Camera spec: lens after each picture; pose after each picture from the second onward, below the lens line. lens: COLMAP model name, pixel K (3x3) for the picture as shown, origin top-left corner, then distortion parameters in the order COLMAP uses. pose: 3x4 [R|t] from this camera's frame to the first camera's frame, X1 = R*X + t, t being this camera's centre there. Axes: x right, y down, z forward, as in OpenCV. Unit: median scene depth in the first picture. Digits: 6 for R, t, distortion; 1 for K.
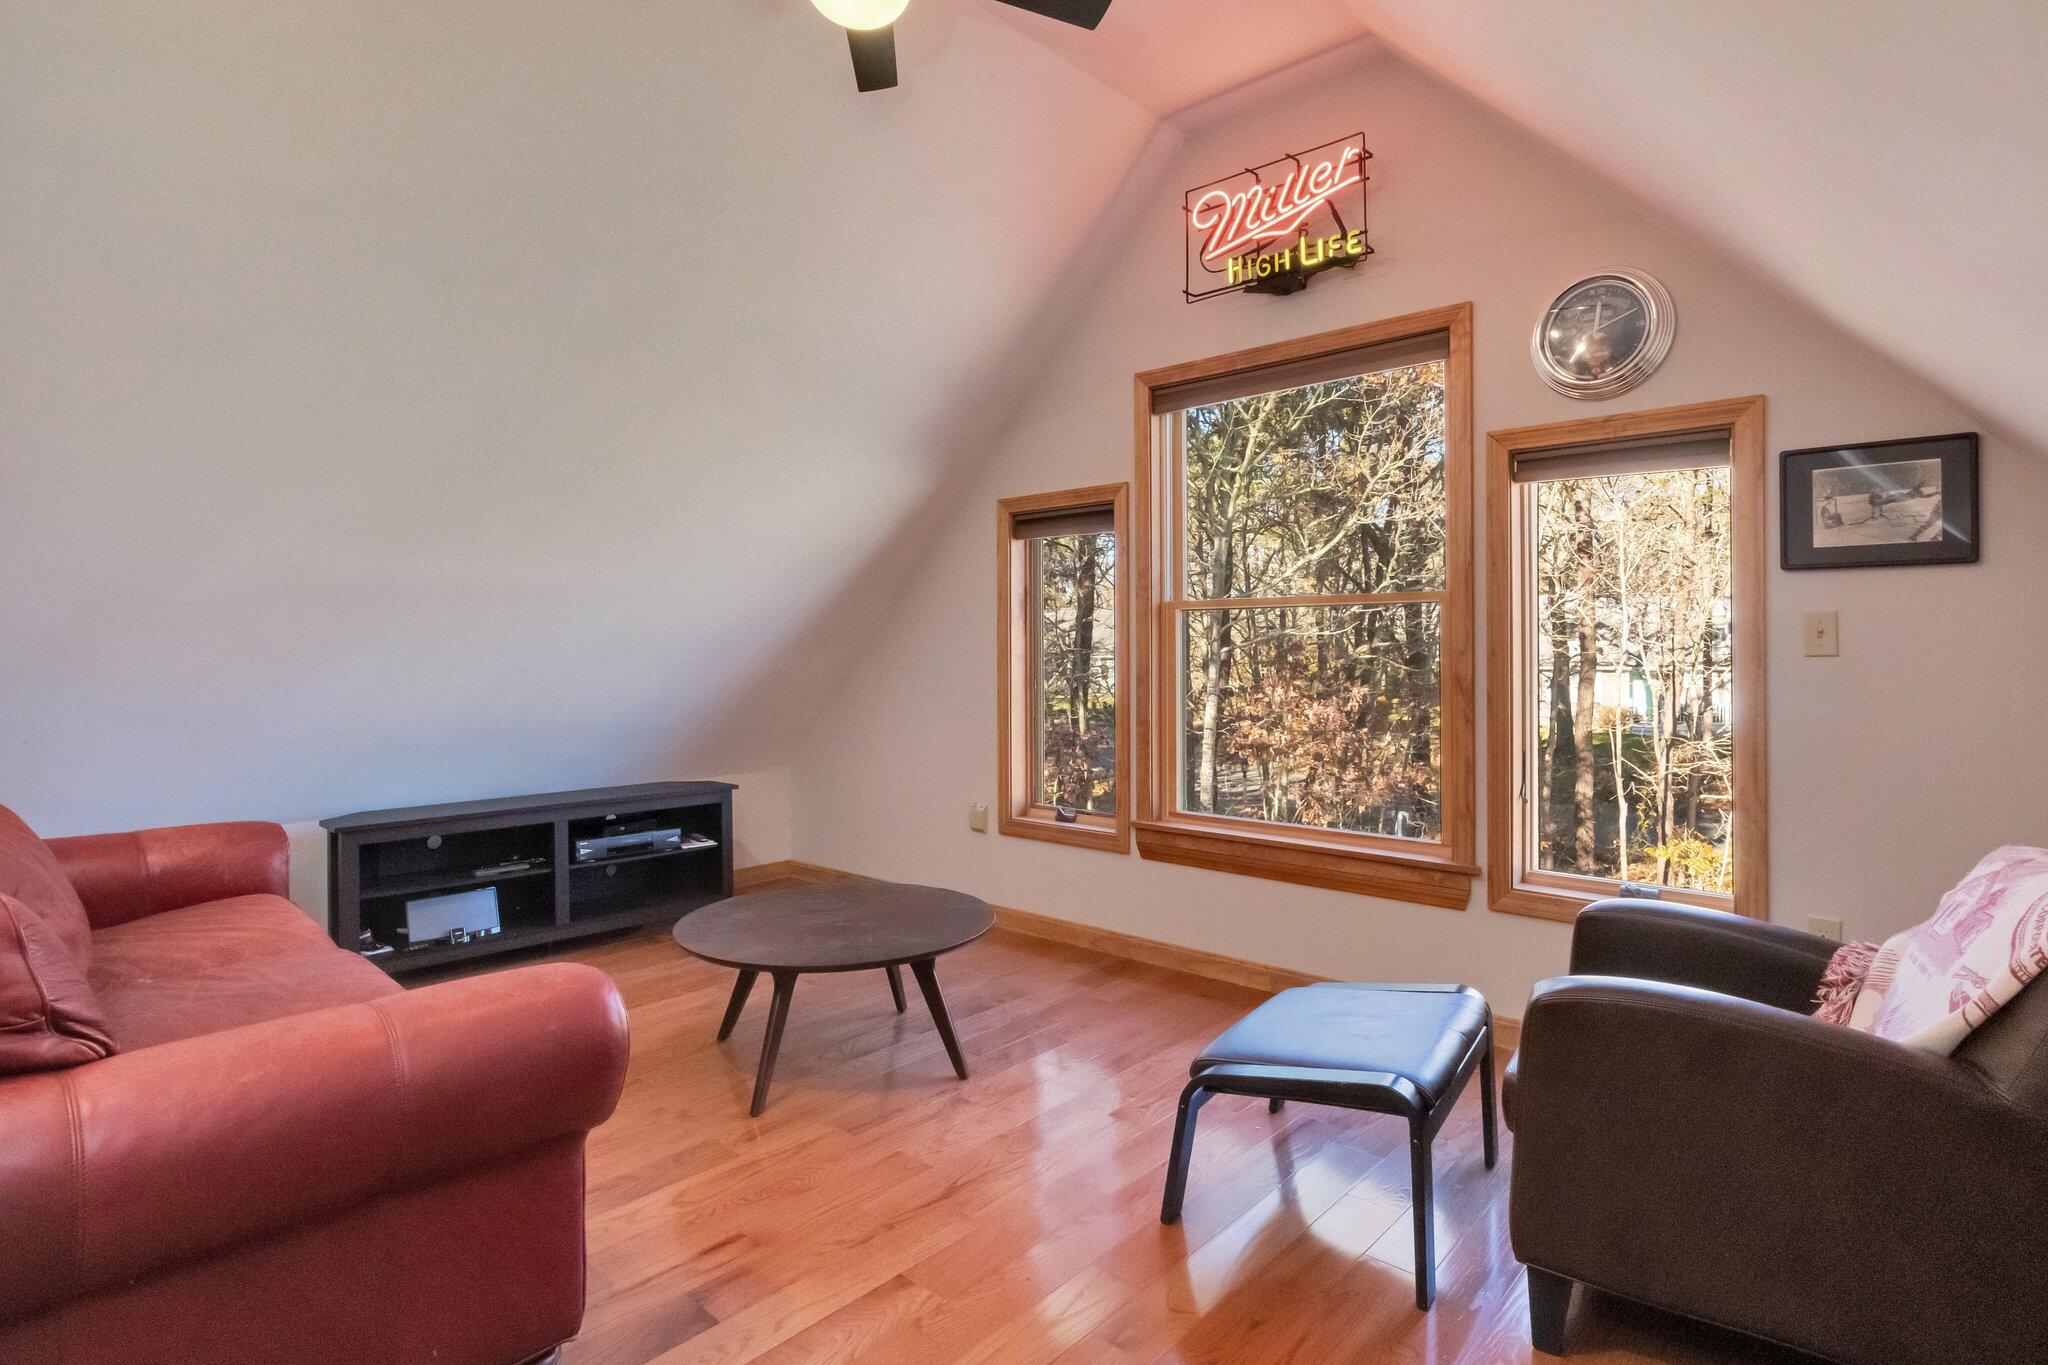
lens RADIAL K [[1017.5, 0, 1028.9], [0, 1017.5, 664.3], [0, 0, 1]] dist [-0.004869, -0.003862]
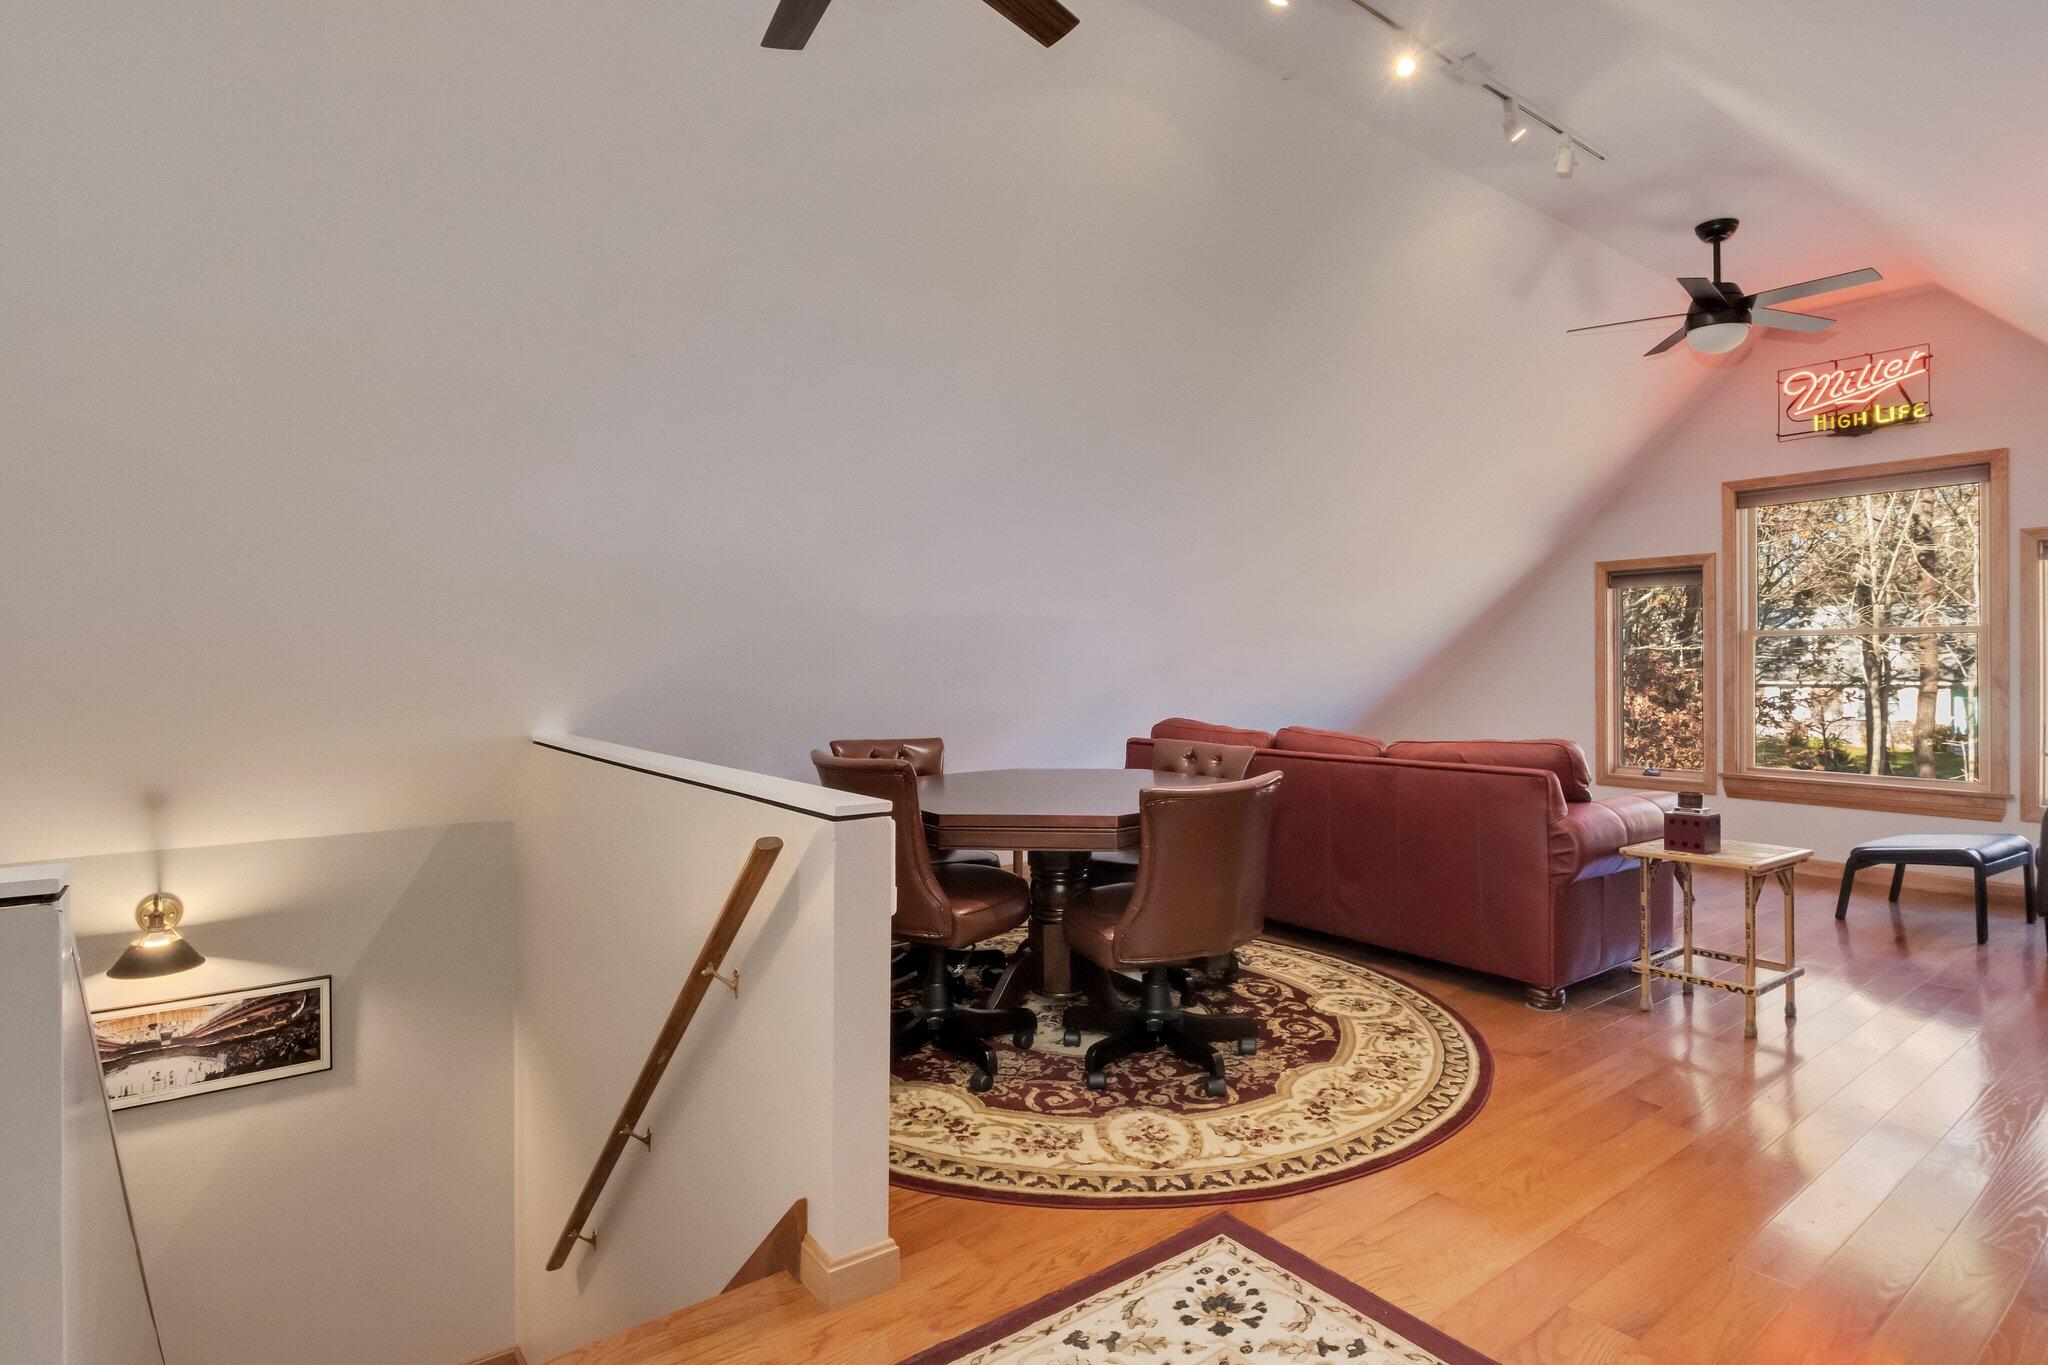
lens RADIAL K [[1017.5, 0, 1029.5], [0, 1017.5, 685.3], [0, 0, 1]] dist [-0.004869, -0.003862]
pose [[0.982316, 0.004681, -0.187170, -0.714578], [-0.003151, 0.999959, 0.008470, 0.012402], [0.187202, -0.007731, 0.982291, -0.789319]]
